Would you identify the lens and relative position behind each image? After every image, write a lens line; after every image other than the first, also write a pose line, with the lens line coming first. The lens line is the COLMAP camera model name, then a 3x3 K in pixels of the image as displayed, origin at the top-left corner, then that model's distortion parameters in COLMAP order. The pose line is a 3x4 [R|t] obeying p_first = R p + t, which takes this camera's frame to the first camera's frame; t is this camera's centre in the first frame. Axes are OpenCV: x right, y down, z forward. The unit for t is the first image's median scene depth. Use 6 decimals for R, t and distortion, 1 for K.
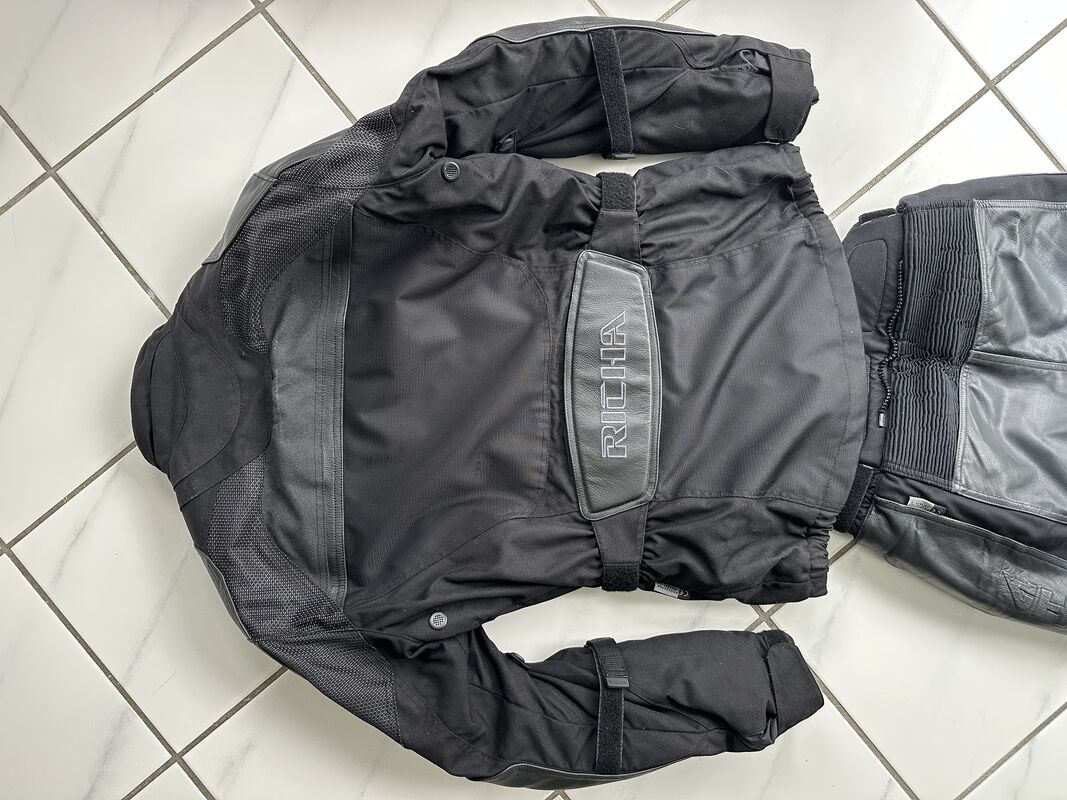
lens RADIAL K [[754.0, 0, 533.5], [0, 754.0, 400.0], [0, 0, 1]] dist [0.000472, -0.020410]
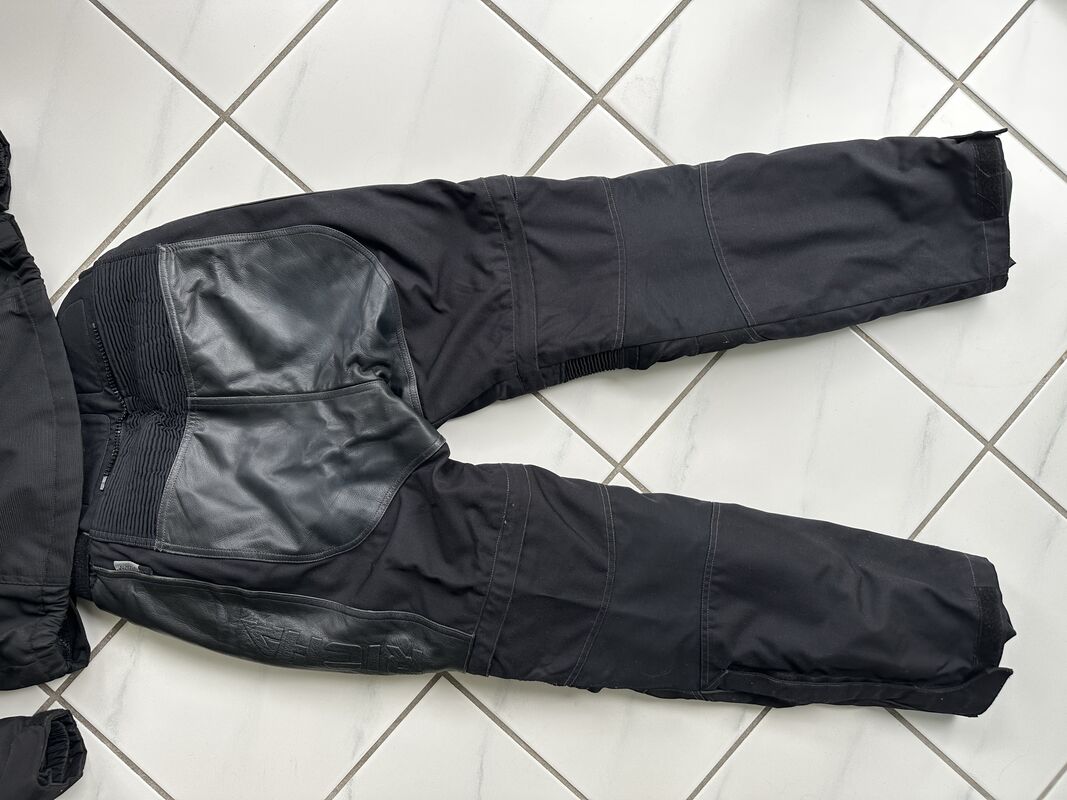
lens RADIAL K [[754.0, 0, 533.5], [0, 754.0, 400.0], [0, 0, 1]] dist [0.000472, -0.020410]
pose [[0.987827, -0.154638, 0.016909, 1.015596], [0.154771, 0.987927, -0.006847, 0.013126], [-0.015646, 0.009380, 0.999834, 0.021658]]
